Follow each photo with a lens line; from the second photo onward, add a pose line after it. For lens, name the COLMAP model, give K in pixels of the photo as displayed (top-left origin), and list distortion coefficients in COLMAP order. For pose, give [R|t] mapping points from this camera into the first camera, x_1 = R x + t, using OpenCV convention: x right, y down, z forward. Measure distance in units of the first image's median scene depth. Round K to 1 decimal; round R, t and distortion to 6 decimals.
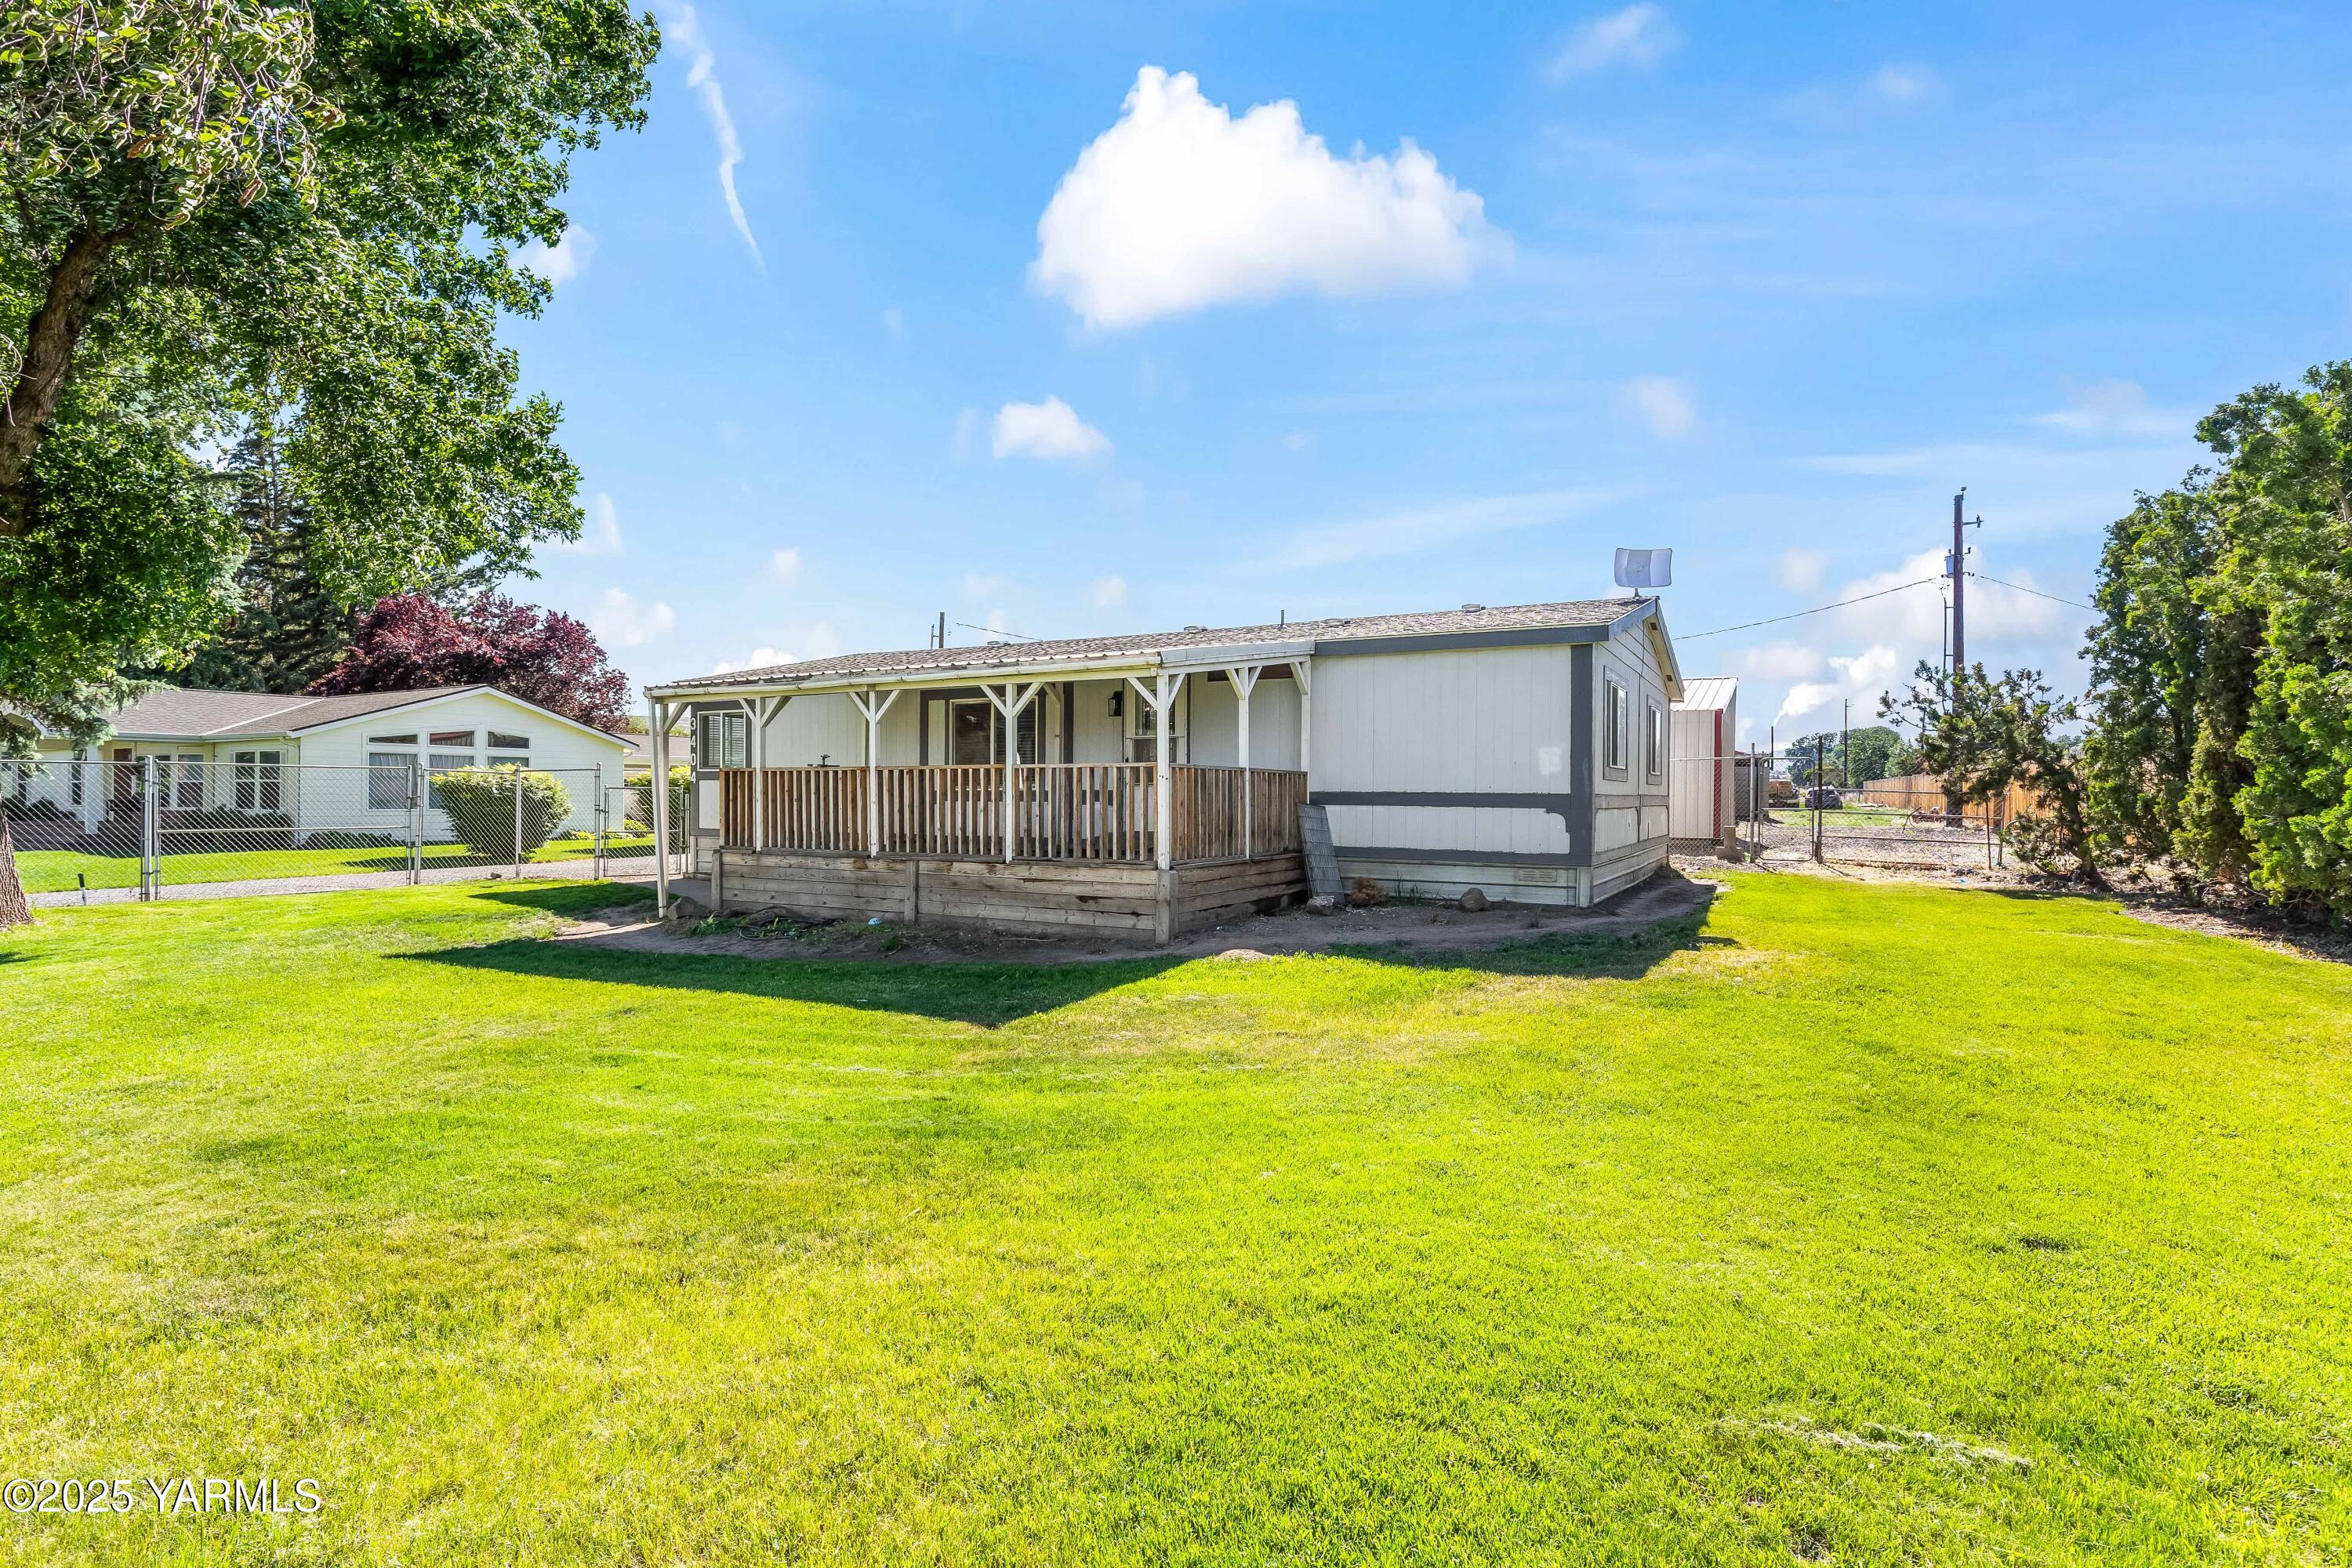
lens RADIAL K [[1148.6, 0, 1170.1], [0, 1148.6, 791.4], [0, 0, 1]] dist [-0.003203, -0.000177]
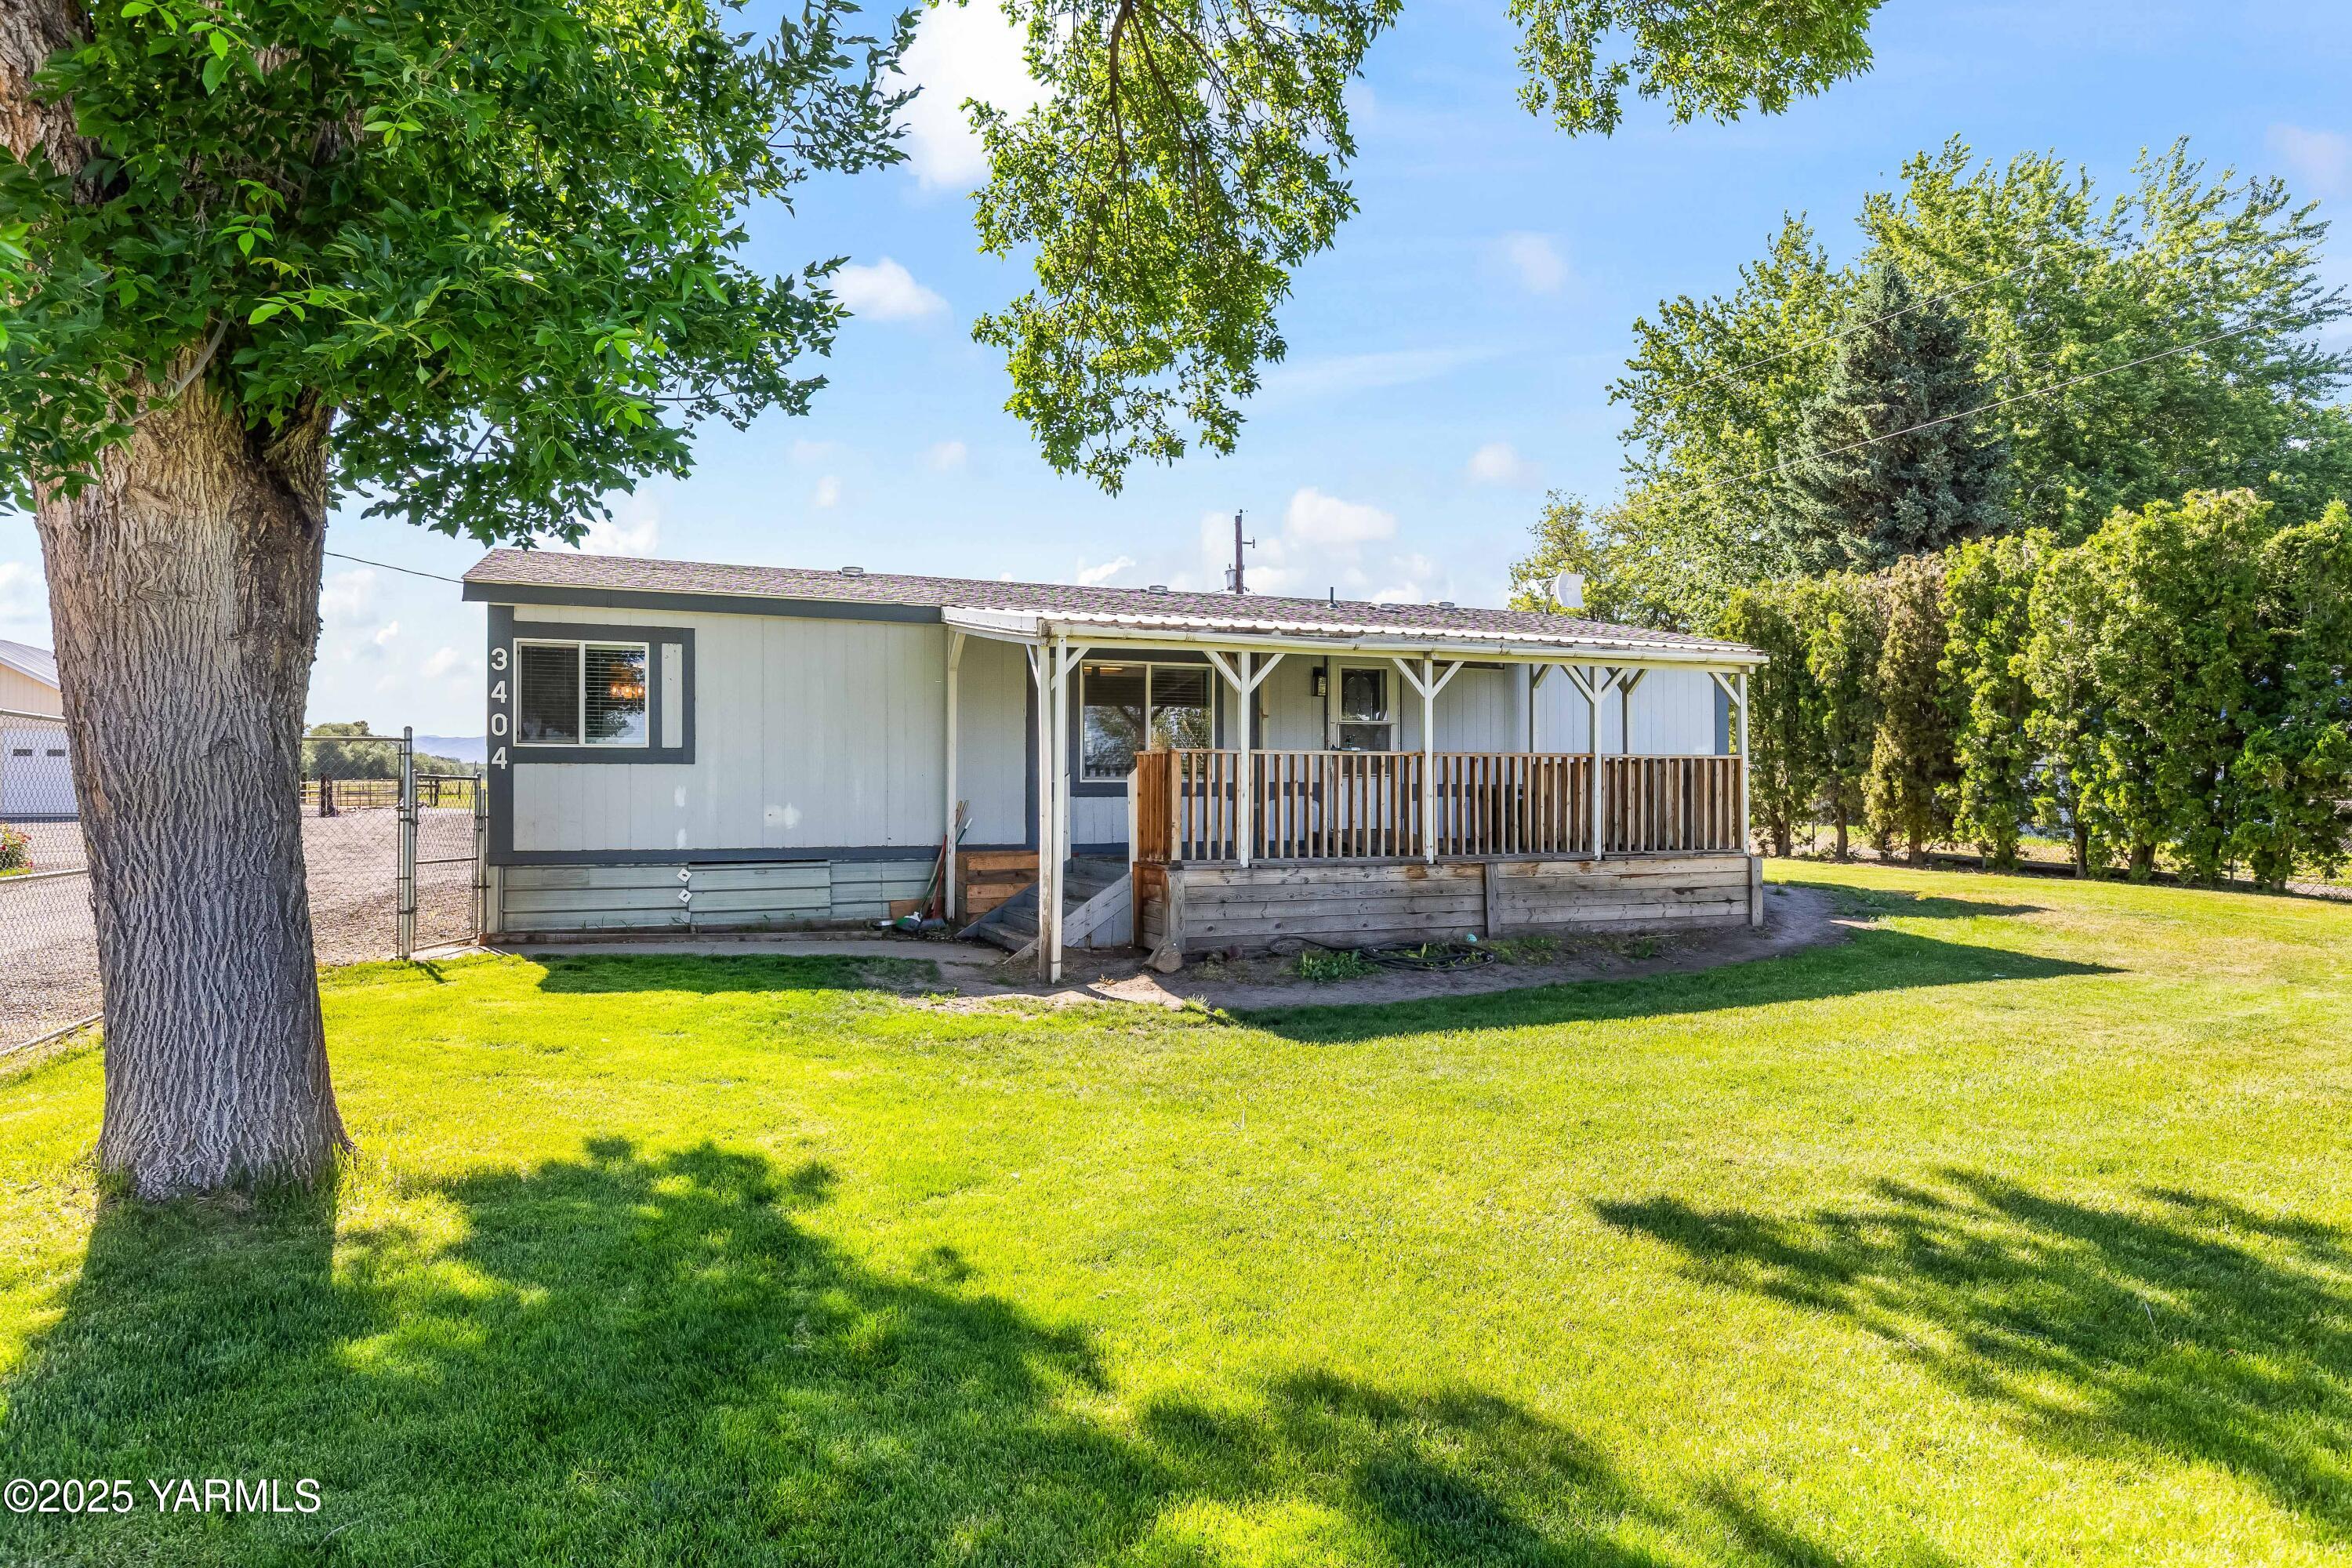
lens RADIAL K [[1458.6, 0, 1182.4], [0, 1458.6, 779.8], [0, 0, 1]] dist [0.024288, 0.000452]
pose [[0.616287, 0.003704, 0.787513, -1.188712], [0.000924, 0.999985, -0.005426, 0.003495], [-0.787521, 0.004071, 0.616274, 0.495875]]
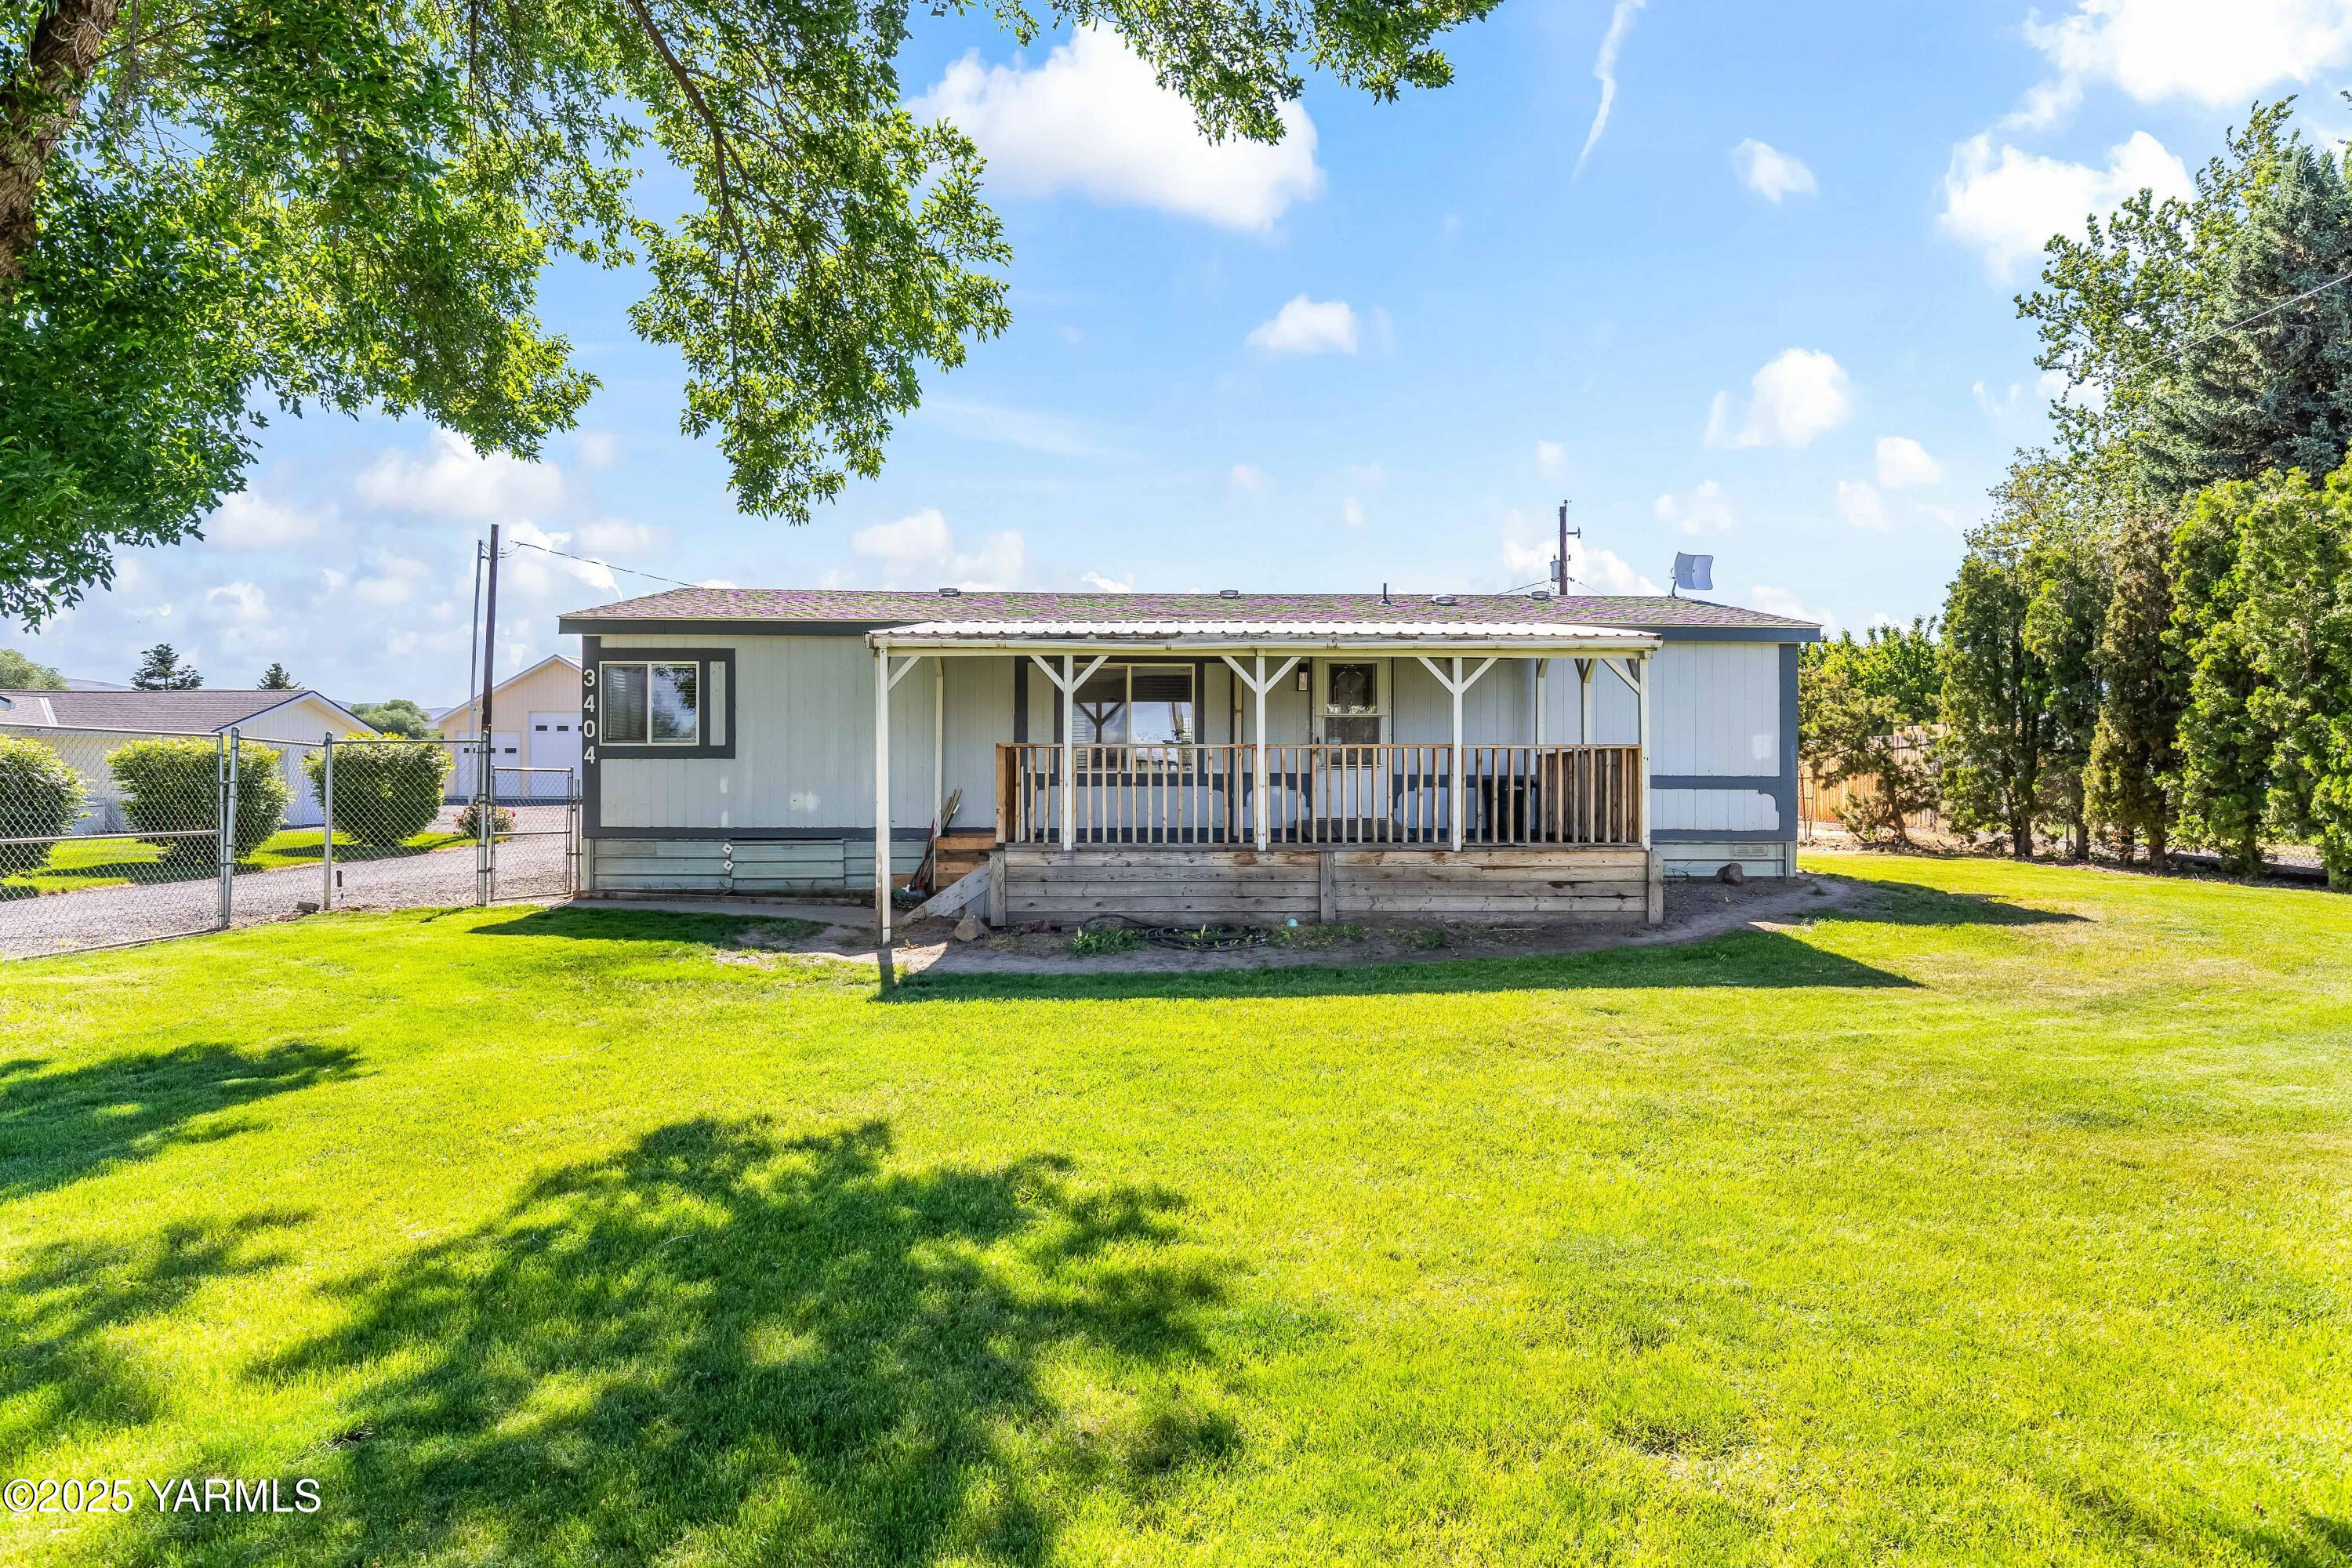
lens RADIAL K [[1380.0, 0, 1169.0], [0, 1380.0, 778.1], [0, 0, 1]] dist [0.019351, -0.004244]
pose [[0.859159, -0.000249, 0.511708, -0.847310], [0.000189, 1.000000, 0.000168, 0.003192], [-0.511708, -0.000047, 0.859159, 0.146550]]
